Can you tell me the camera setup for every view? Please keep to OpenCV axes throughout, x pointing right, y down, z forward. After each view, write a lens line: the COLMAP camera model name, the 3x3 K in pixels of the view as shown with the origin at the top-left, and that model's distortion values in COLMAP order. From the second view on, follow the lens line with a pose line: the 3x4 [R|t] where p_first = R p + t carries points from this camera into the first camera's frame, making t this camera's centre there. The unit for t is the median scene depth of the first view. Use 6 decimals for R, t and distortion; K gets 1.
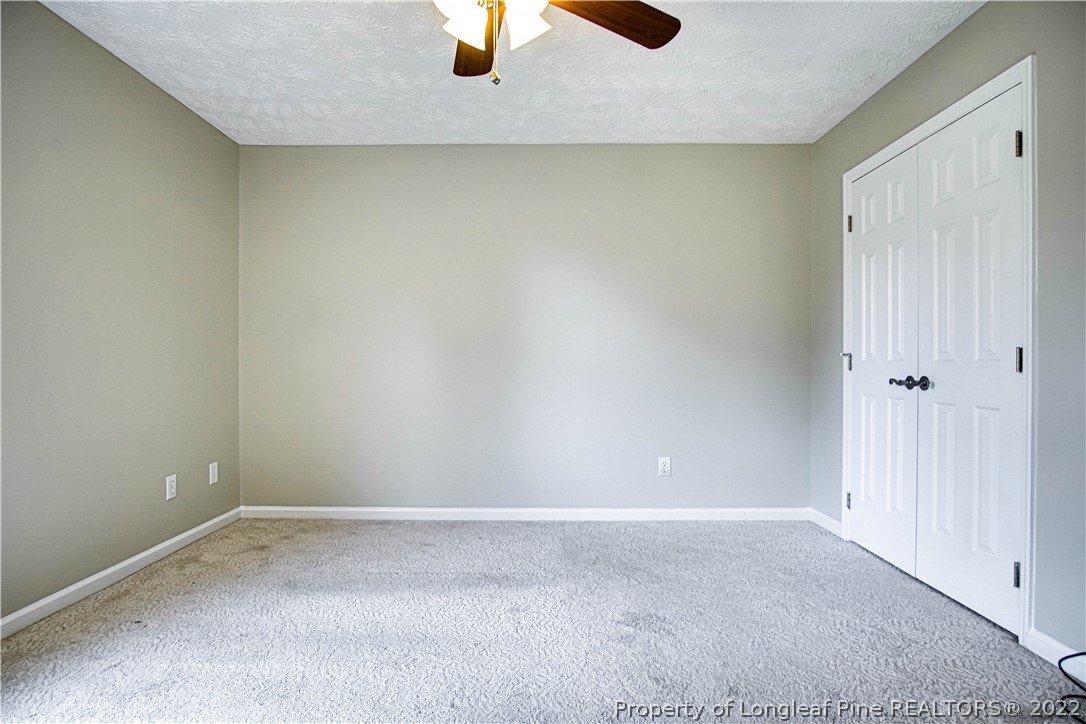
lens RADIAL K [[581.2, 0, 541.4], [0, 581.2, 365.6], [0, 0, 1]] dist [-0.035660, 0.009252]
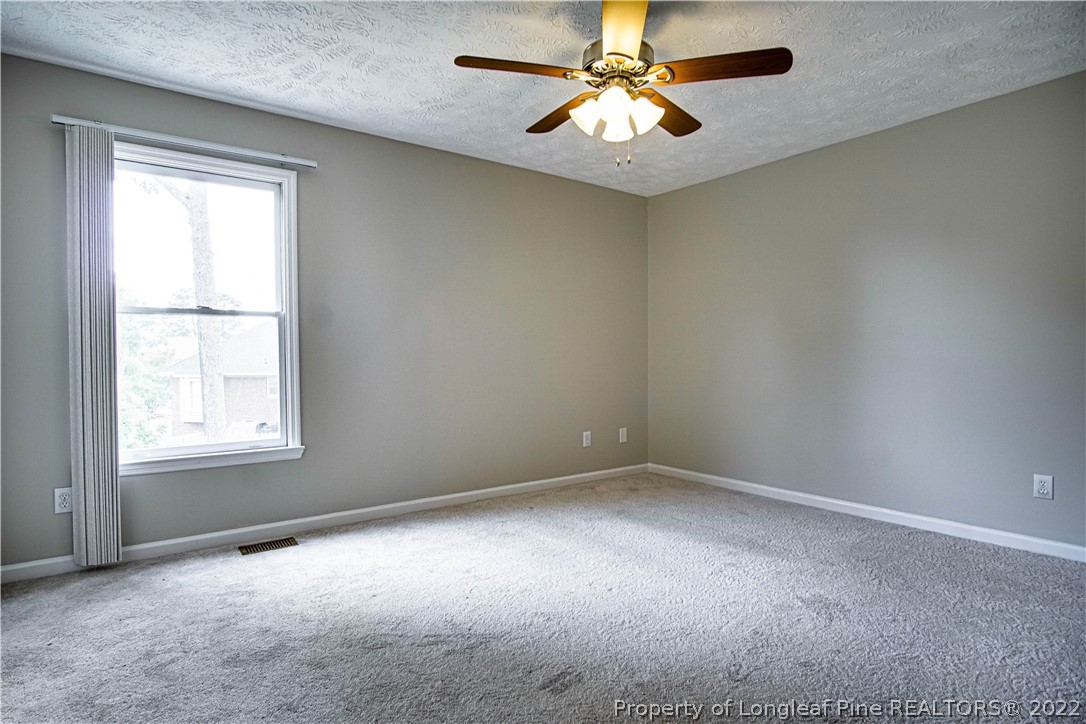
lens RADIAL K [[581.2, 0, 541.4], [0, 581.2, 365.6], [0, 0, 1]] dist [-0.035660, 0.009252]
pose [[0.594677, 0.008490, -0.803920, 0.483455], [0.003919, 0.999902, 0.013459, -0.006383], [0.803955, -0.011154, 0.594585, -0.020116]]
